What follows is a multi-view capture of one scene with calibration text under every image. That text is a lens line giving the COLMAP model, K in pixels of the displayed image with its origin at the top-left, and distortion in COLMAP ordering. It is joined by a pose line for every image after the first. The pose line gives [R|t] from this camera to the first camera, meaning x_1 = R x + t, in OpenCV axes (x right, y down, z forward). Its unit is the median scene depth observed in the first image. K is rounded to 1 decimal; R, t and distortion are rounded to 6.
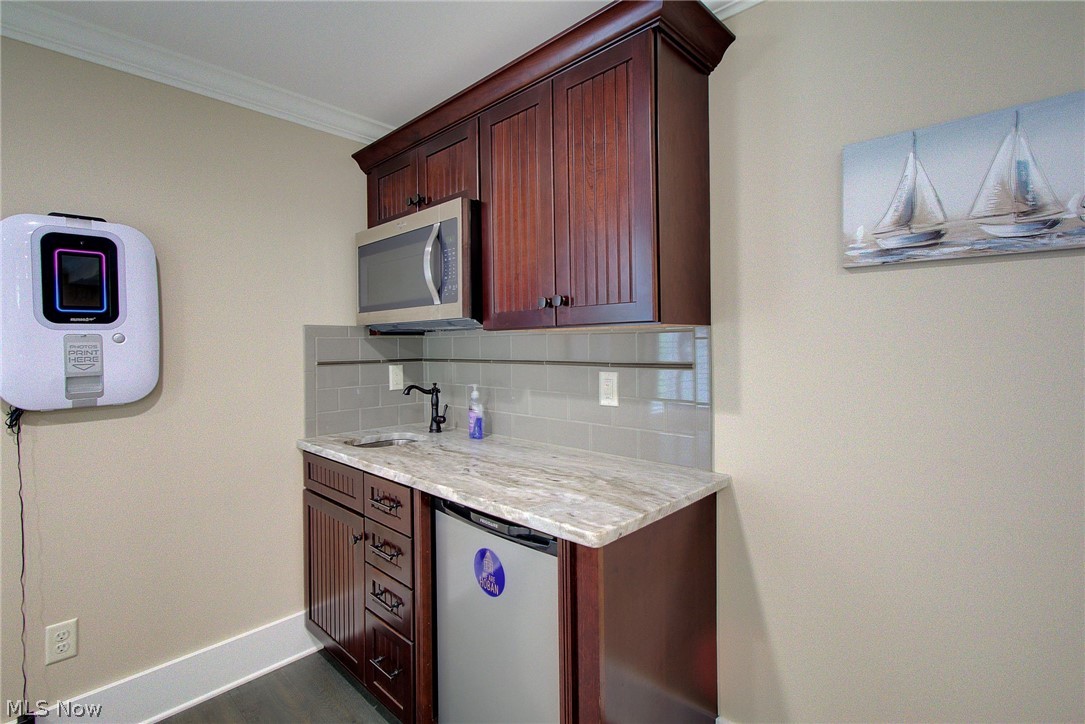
lens RADIAL K [[499.4, 0, 535.4], [0, 499.4, 352.4], [0, 0, 1]] dist [-0.001917, -0.002090]
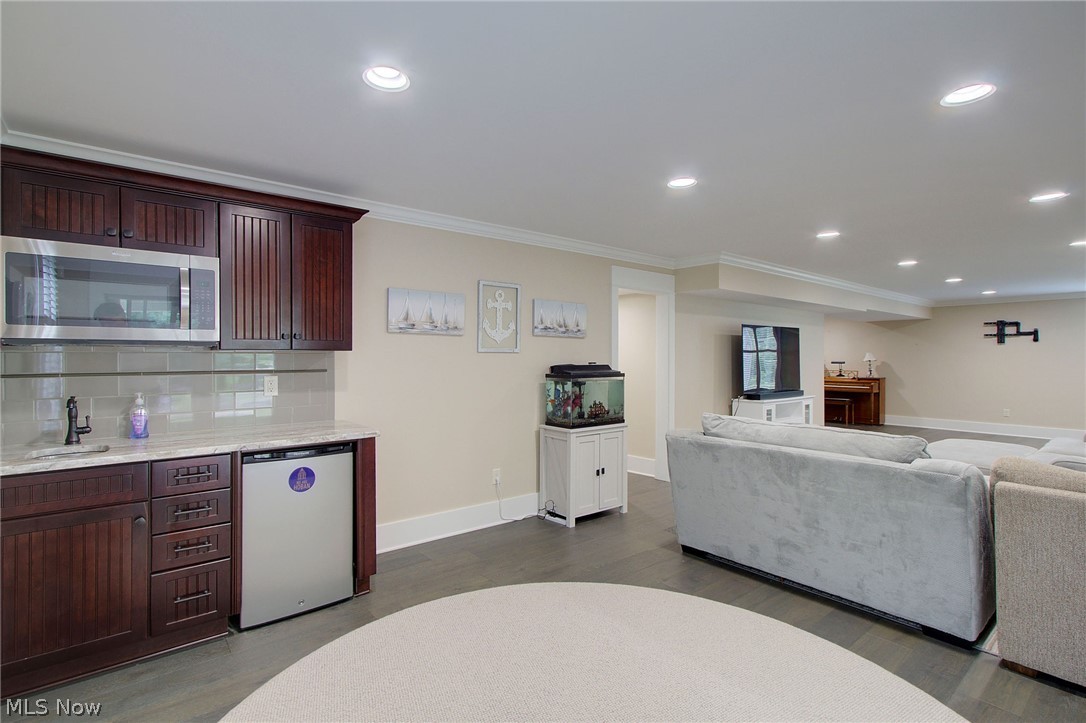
lens RADIAL K [[499.8, 0, 540.5], [0, 499.8, 359.0], [0, 0, 1]] dist [-0.001917, -0.002090]
pose [[0.115520, 0.006024, 0.993287, -1.700059], [0.012154, 0.999898, -0.007478, 0.007209], [-0.993231, 0.012936, 0.115435, -0.116091]]
